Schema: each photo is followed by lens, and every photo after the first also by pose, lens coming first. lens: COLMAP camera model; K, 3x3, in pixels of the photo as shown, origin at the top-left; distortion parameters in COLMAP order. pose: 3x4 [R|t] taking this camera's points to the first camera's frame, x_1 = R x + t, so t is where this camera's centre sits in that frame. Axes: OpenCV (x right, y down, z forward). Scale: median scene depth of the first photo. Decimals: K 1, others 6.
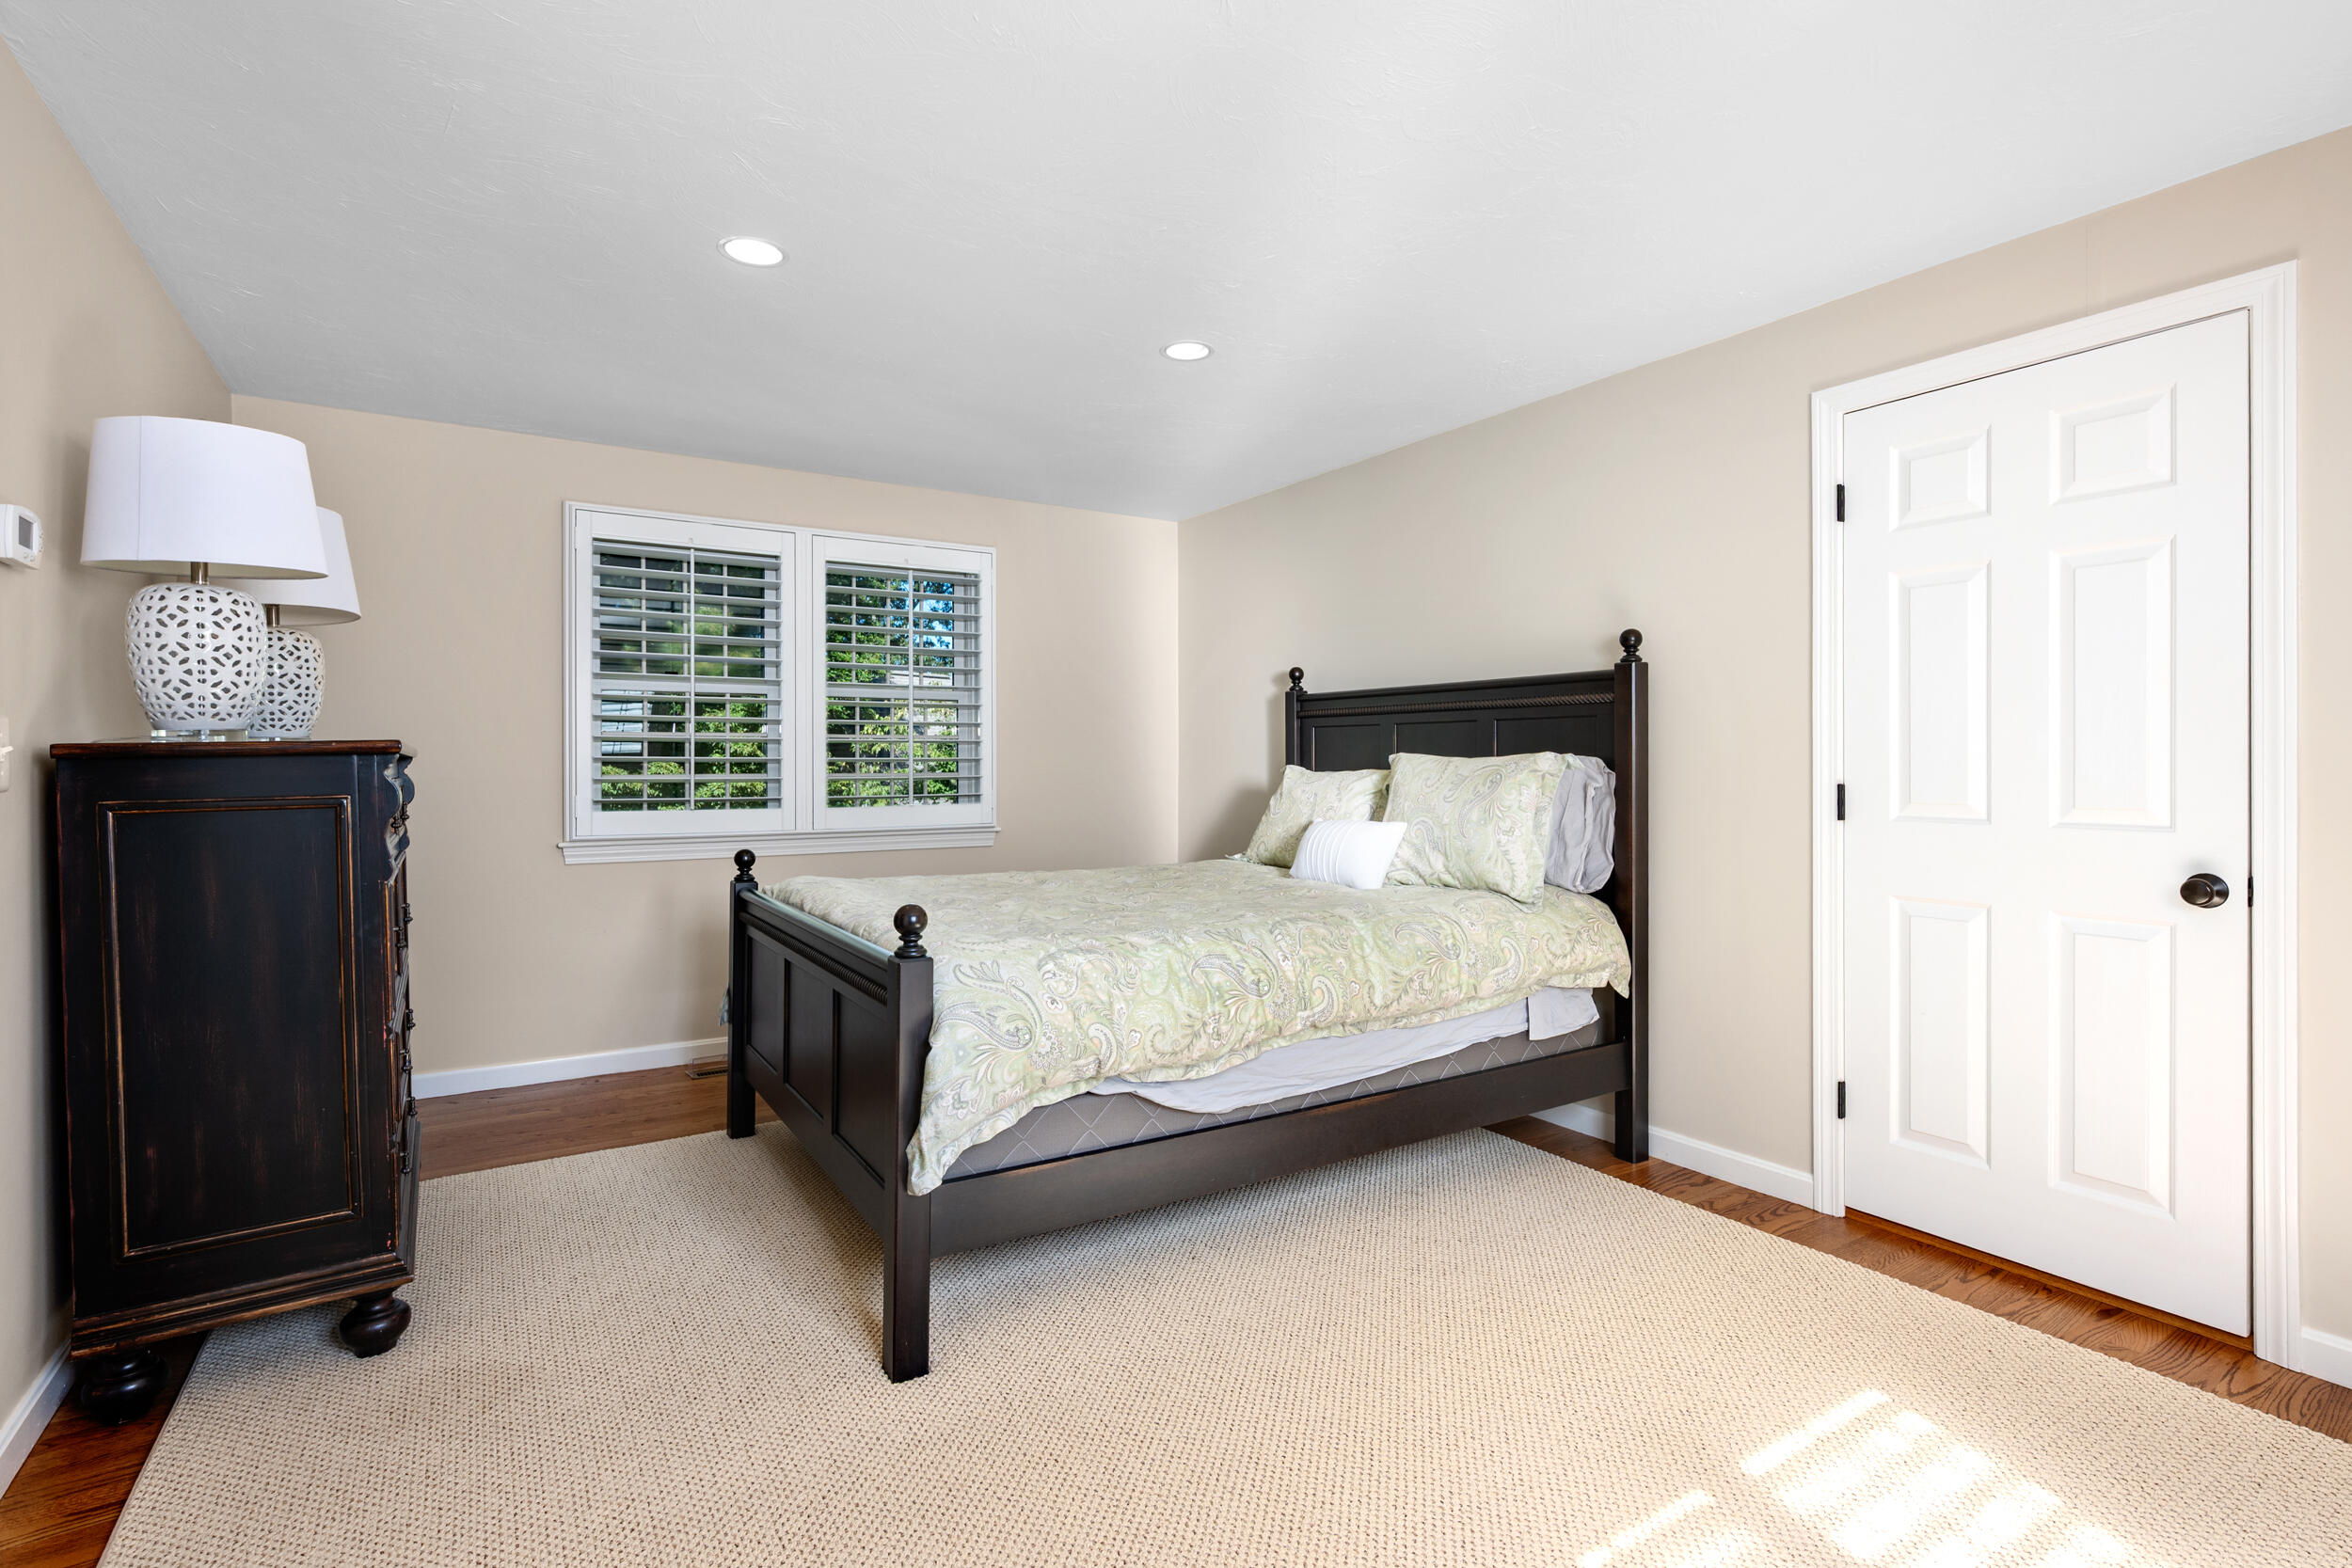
lens RADIAL K [[1123.6, 0, 1179.3], [0, 1123.6, 770.3], [0, 0, 1]] dist [-0.010089, -0.000327]
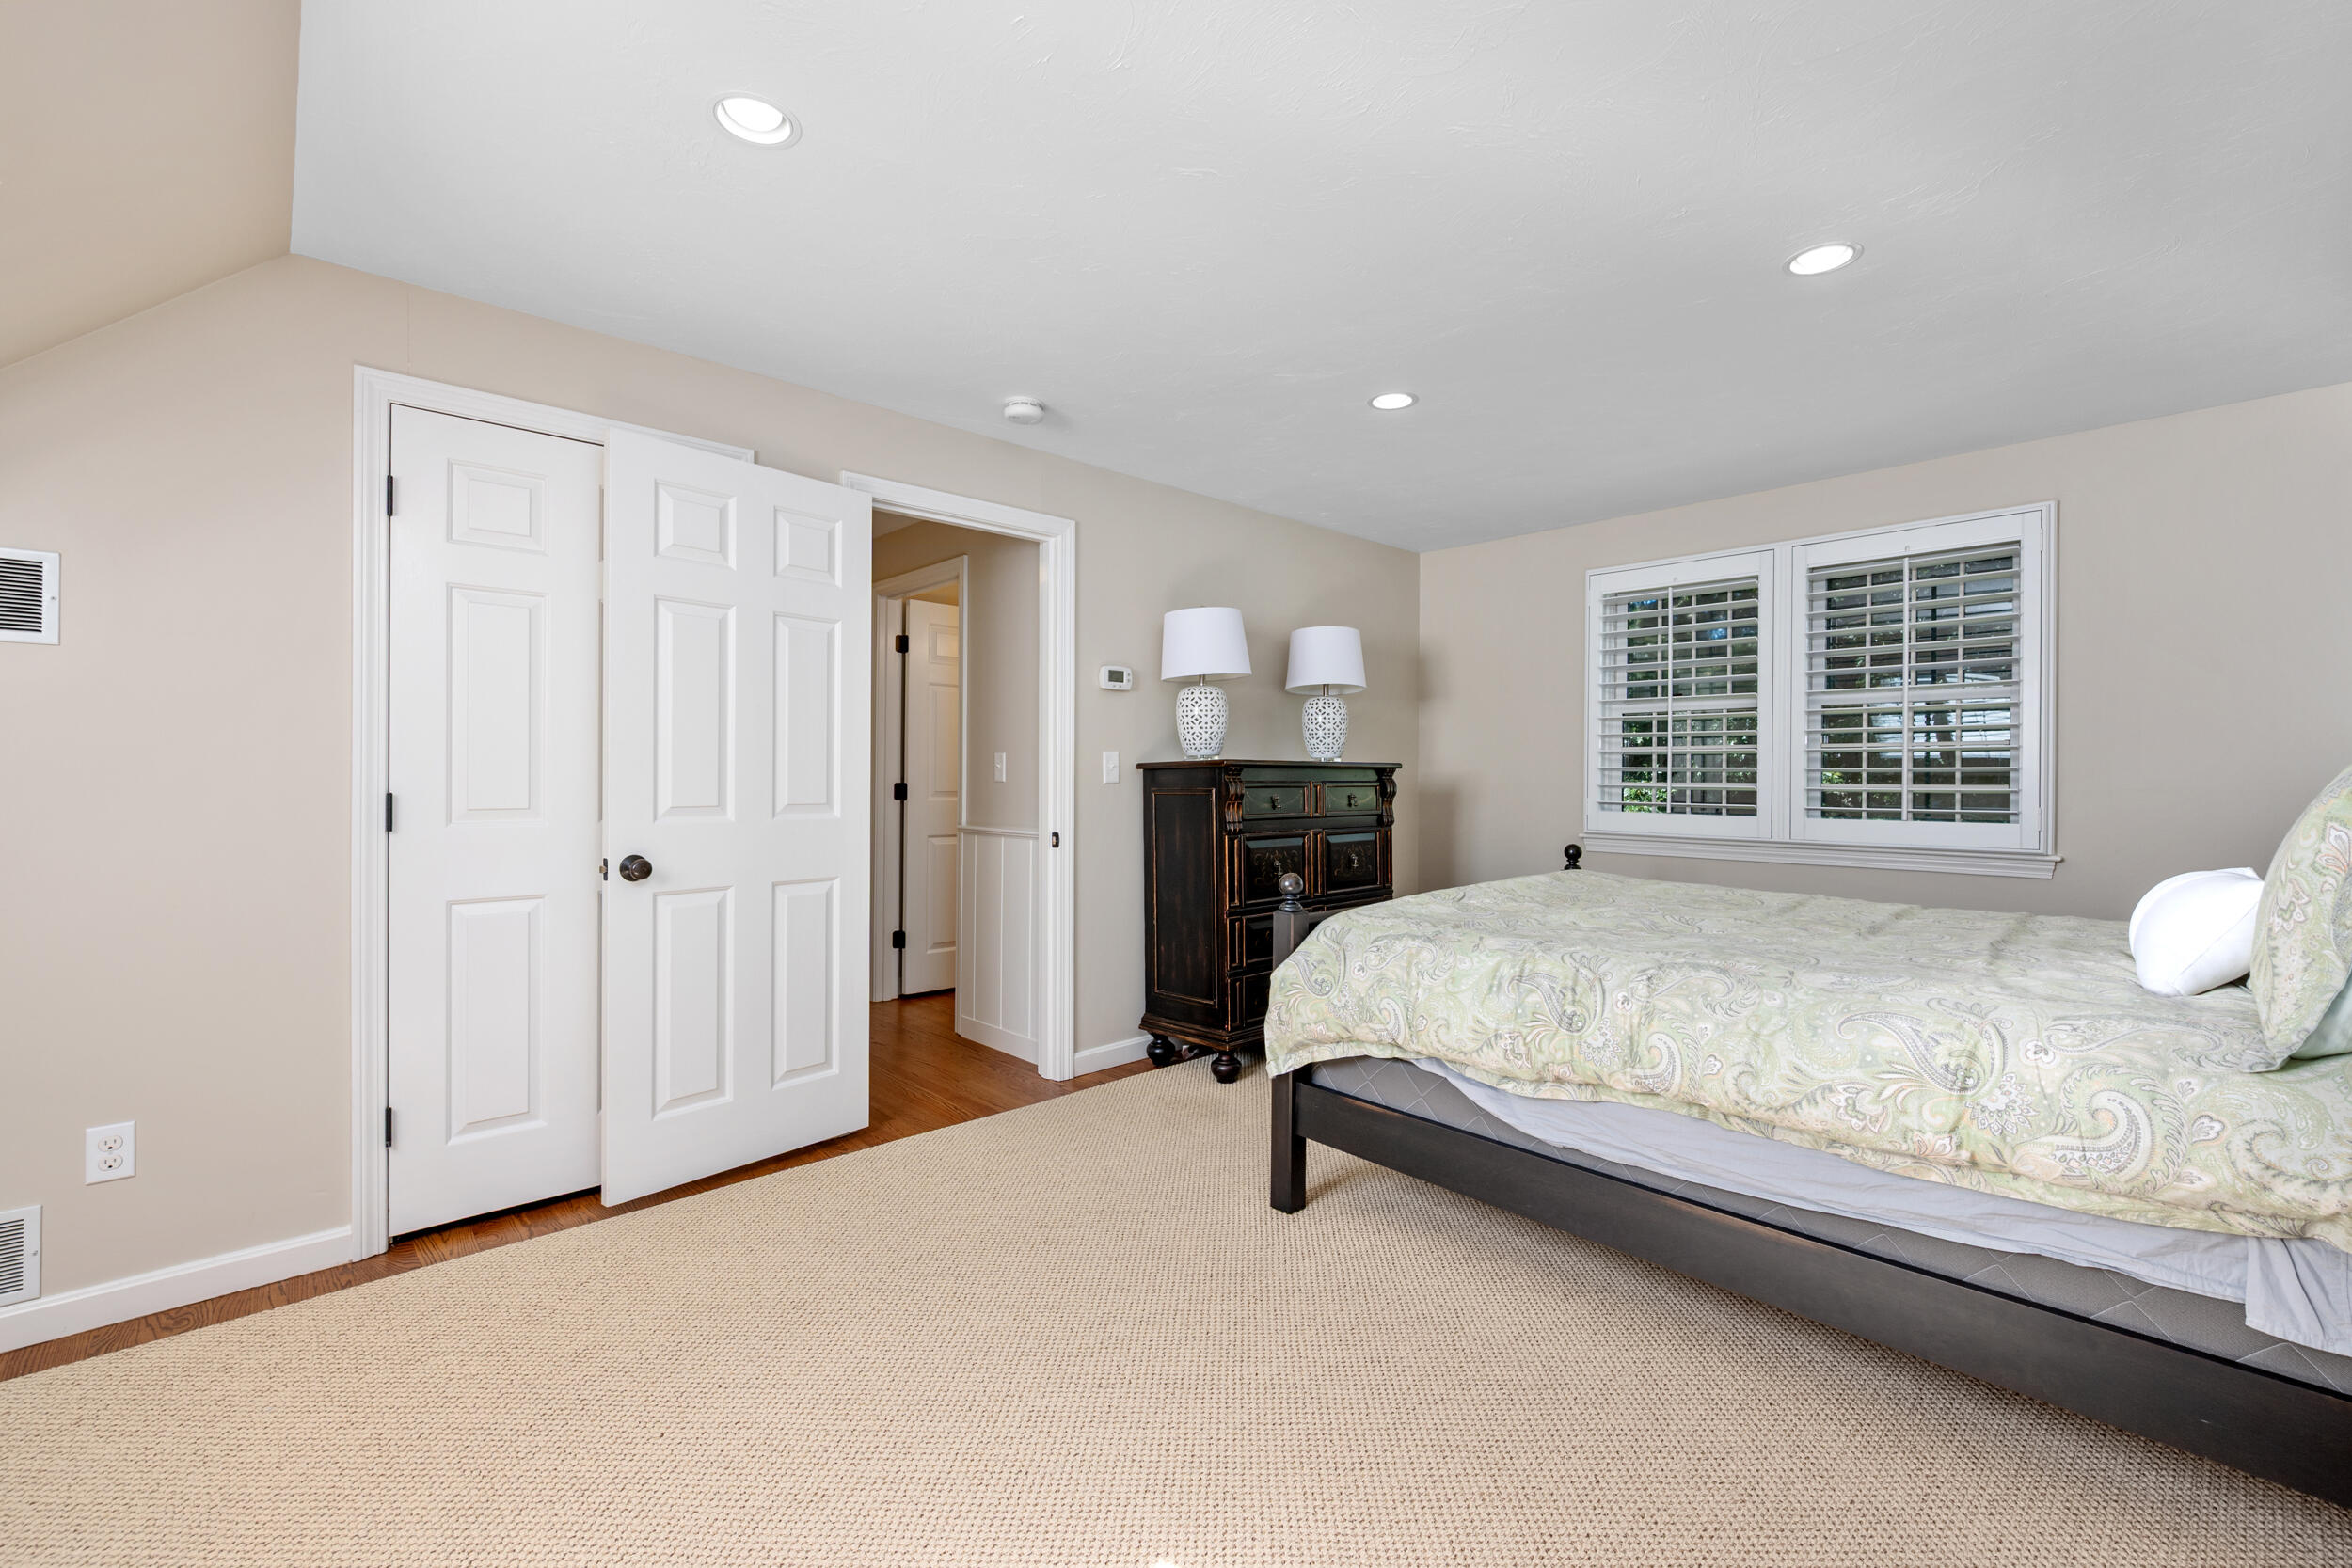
lens RADIAL K [[981.6, 0, 1176.0], [0, 981.6, 784.0], [0, 0, 1]] dist [-0.001042, -0.000110]
pose [[0.185540, 0.012677, -0.982555, 0.469869], [-0.008697, 0.999899, 0.011258, -0.002123], [0.982598, 0.006457, 0.185632, 0.320910]]
